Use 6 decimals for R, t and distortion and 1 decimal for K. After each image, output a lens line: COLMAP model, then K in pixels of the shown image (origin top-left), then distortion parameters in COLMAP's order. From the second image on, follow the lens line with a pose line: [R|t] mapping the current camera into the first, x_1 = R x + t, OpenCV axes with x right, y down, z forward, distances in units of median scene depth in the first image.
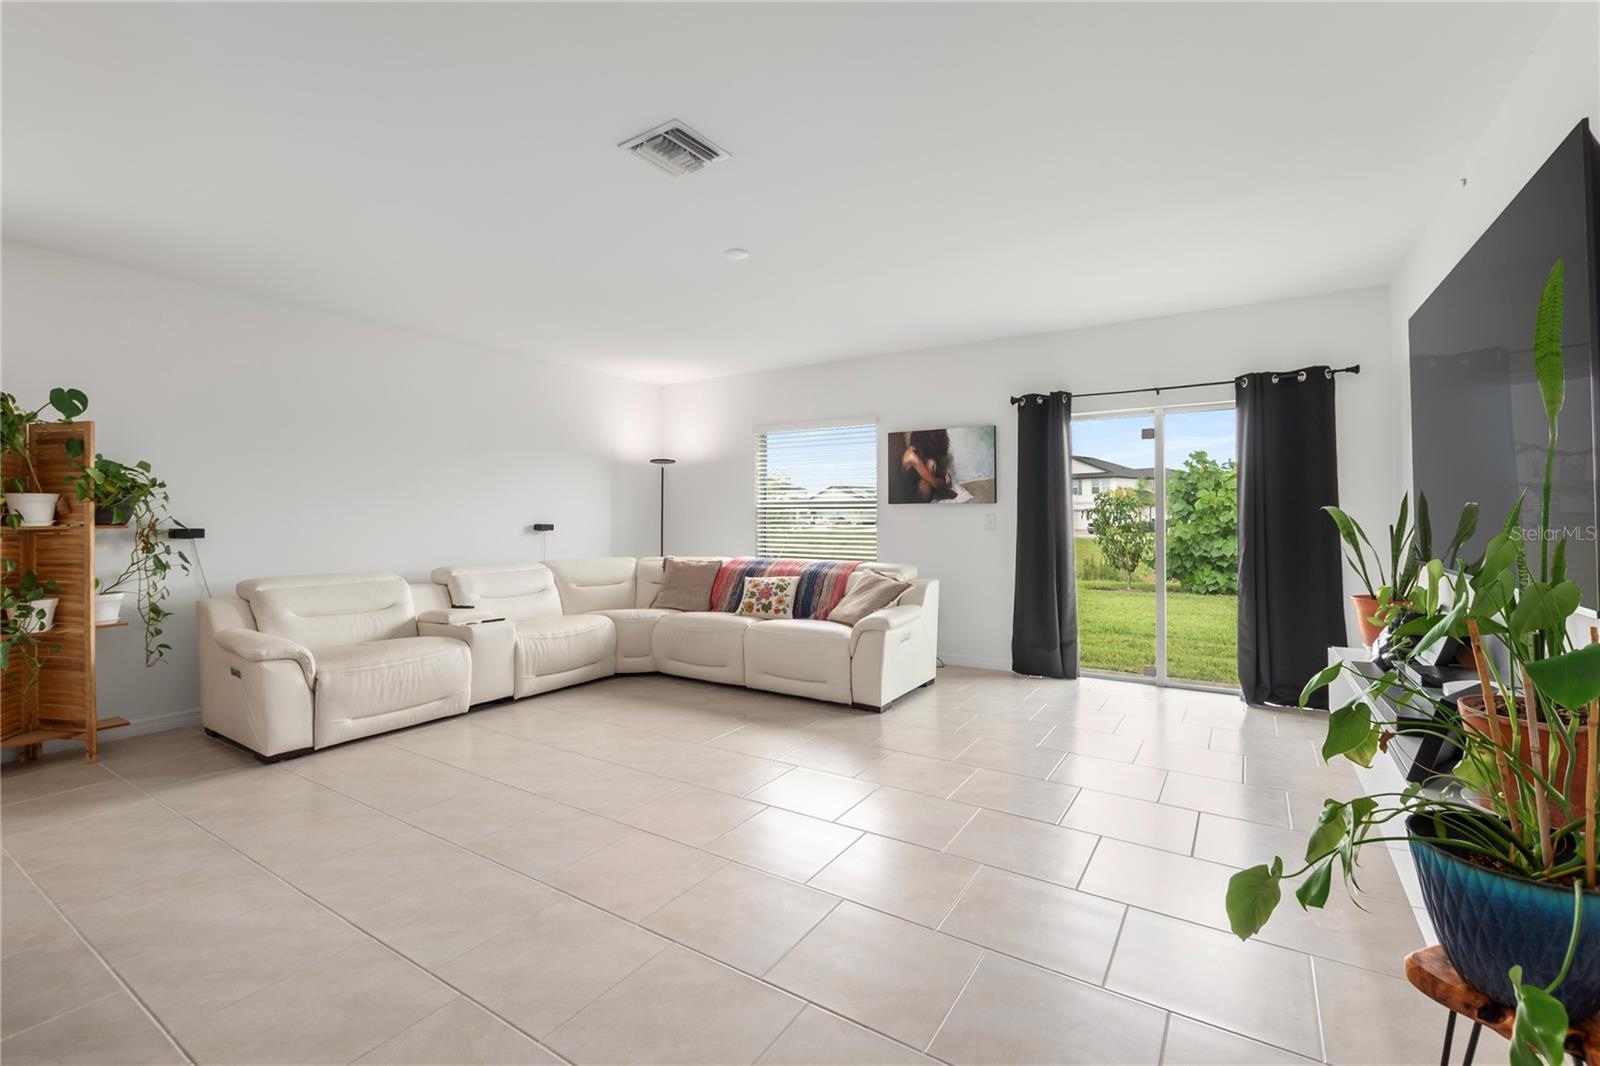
lens RADIAL K [[694.8, 0, 802.4], [0, 694.8, 511.7], [0, 0, 1]] dist [0.007779, 0.000092]
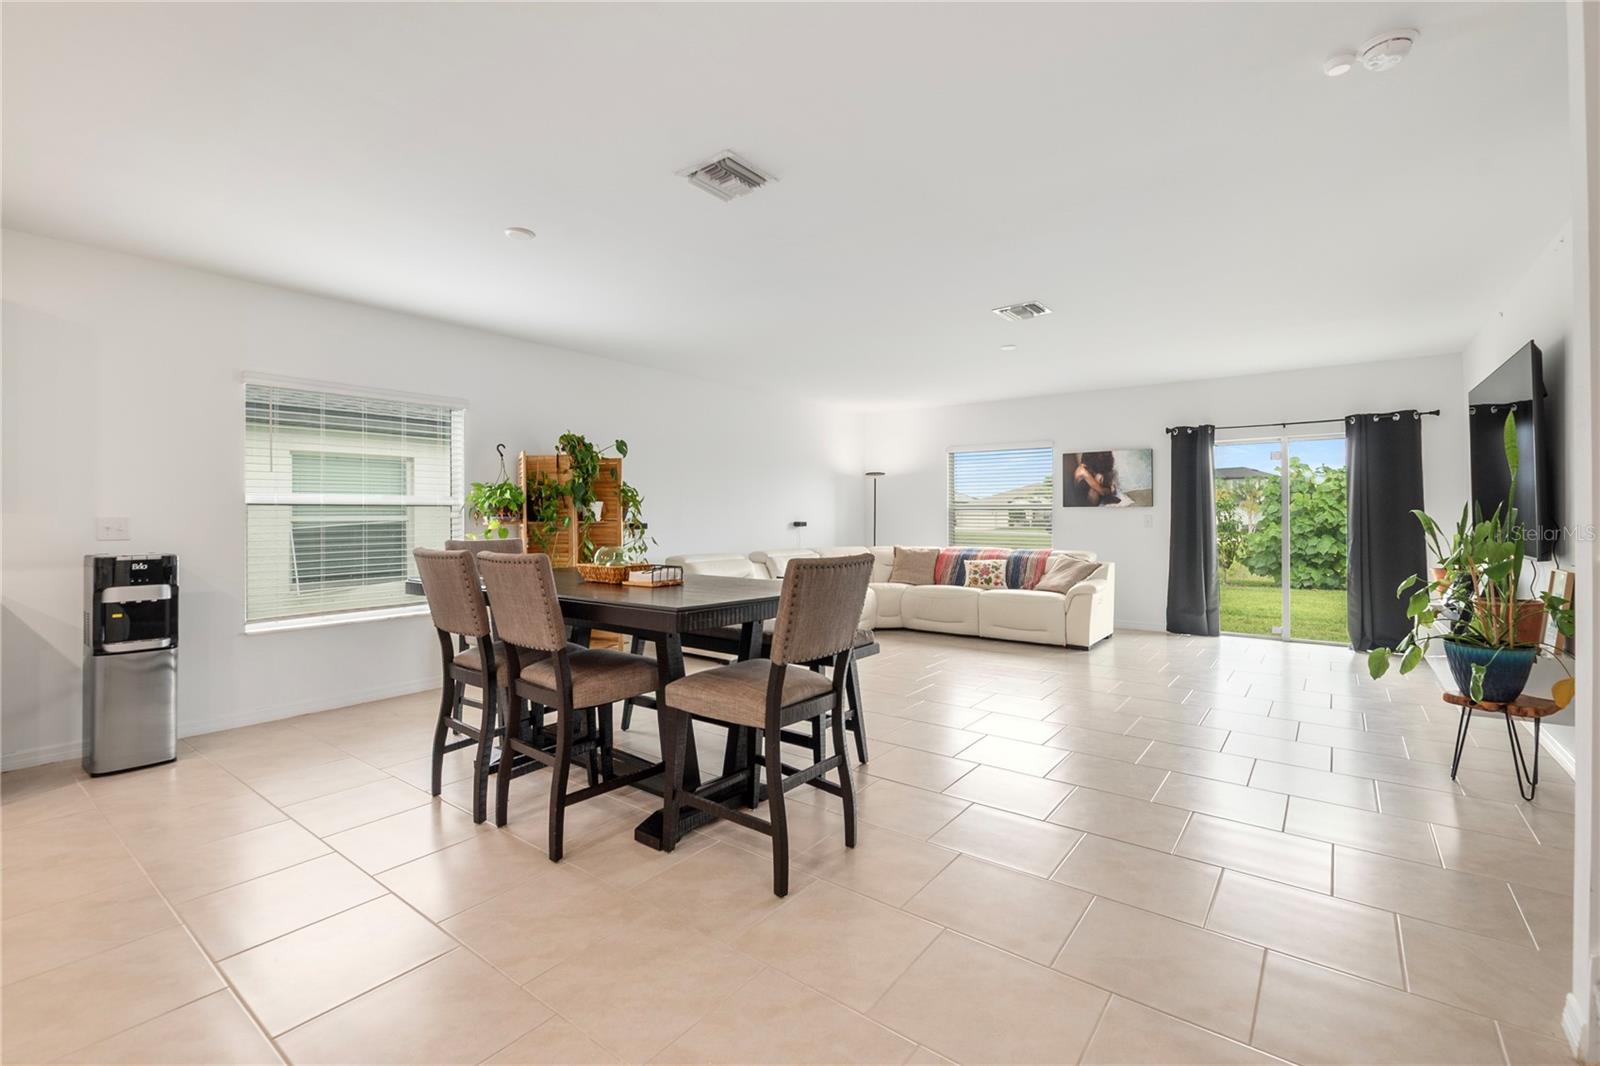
lens RADIAL K [[703.3, 0, 801.2], [0, 703.3, 511.8], [0, 0, 1]] dist [0.011394, -0.000139]
pose [[0.997203, 0.001556, -0.074724, -0.308394], [-0.001574, 0.999999, -0.000193, -0.001217], [0.074724, 0.000310, 0.997204, -0.425223]]
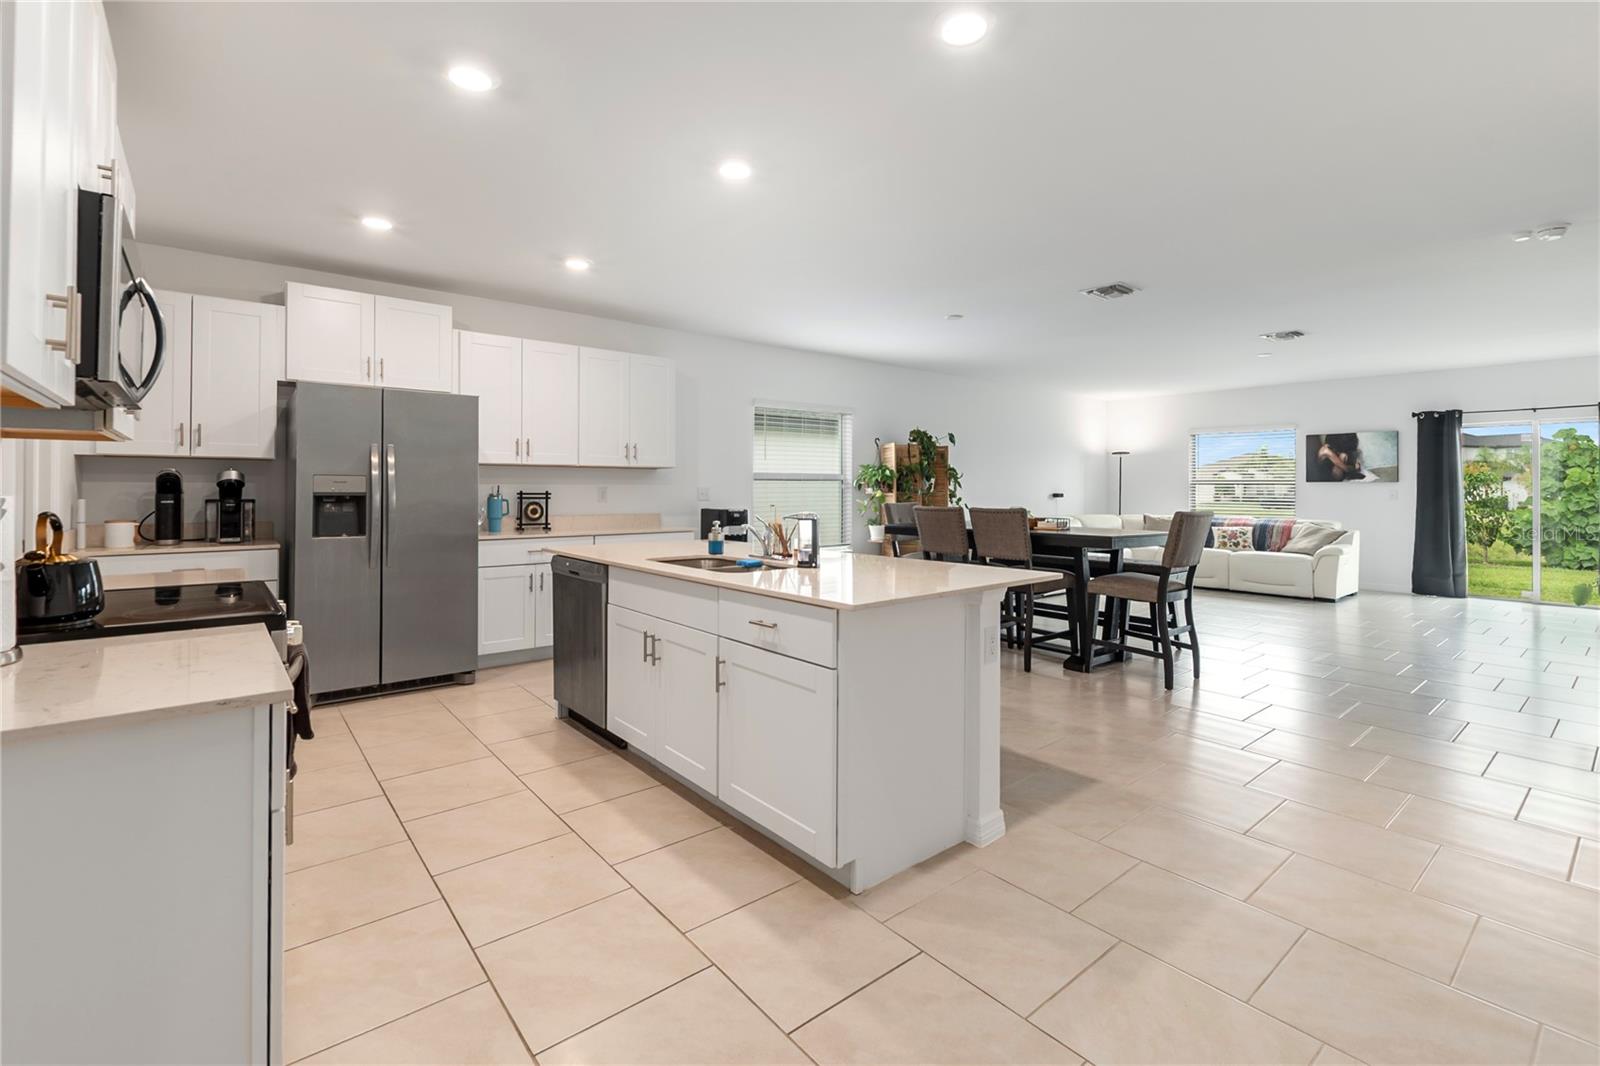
lens RADIAL K [[708.4, 0, 799.5], [0, 708.4, 485.1], [0, 0, 1]] dist [0.000894, -0.000955]
pose [[0.951981, 0.006478, -0.306087, -0.508425], [-0.006060, 0.999979, 0.002315, -0.001831], [0.306096, -0.000349, 0.952001, -0.899568]]
